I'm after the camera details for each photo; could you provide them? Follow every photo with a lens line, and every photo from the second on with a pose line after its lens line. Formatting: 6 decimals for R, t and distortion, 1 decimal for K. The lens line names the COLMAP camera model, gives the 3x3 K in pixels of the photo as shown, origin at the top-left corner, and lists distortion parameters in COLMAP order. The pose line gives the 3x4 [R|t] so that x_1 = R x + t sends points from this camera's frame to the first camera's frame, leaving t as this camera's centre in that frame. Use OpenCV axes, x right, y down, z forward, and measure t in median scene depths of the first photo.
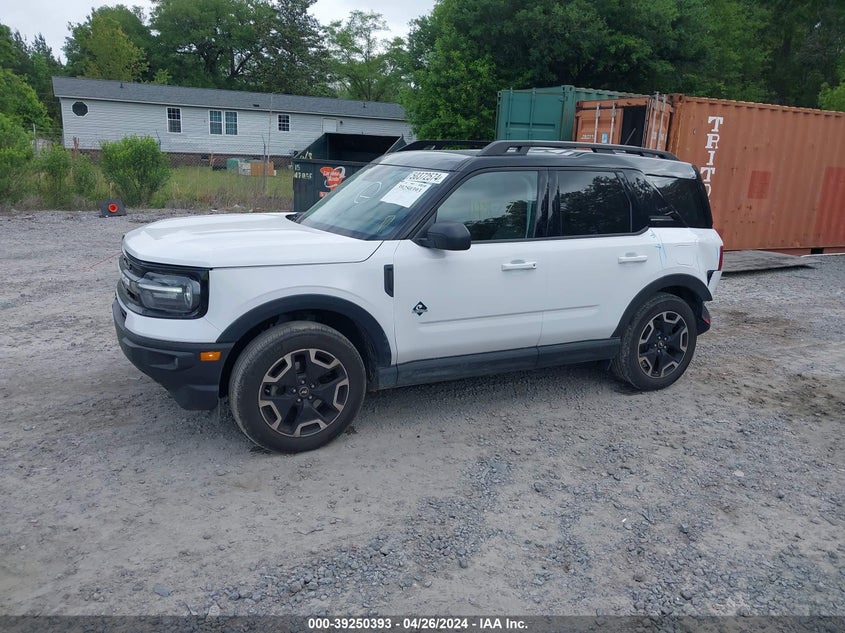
lens RADIAL K [[684.6, 0, 422.5], [0, 684.6, 316.5], [0, 0, 1]] dist [0.008511, 0.000321]
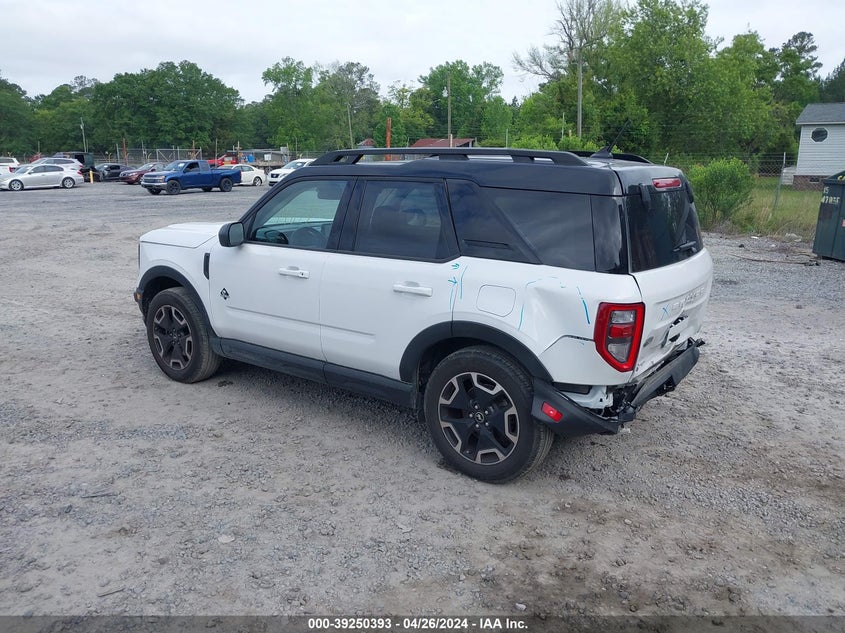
lens RADIAL K [[678.8, 0, 422.5], [0, 678.8, 316.5], [0, 0, 1]] dist [-0.001536, -0.012132]
pose [[0.430658, 0.168013, -0.886739, 0.993132], [-0.202200, 0.975505, 0.086631, -0.120091], [0.879573, 0.141990, 0.454081, 0.639784]]
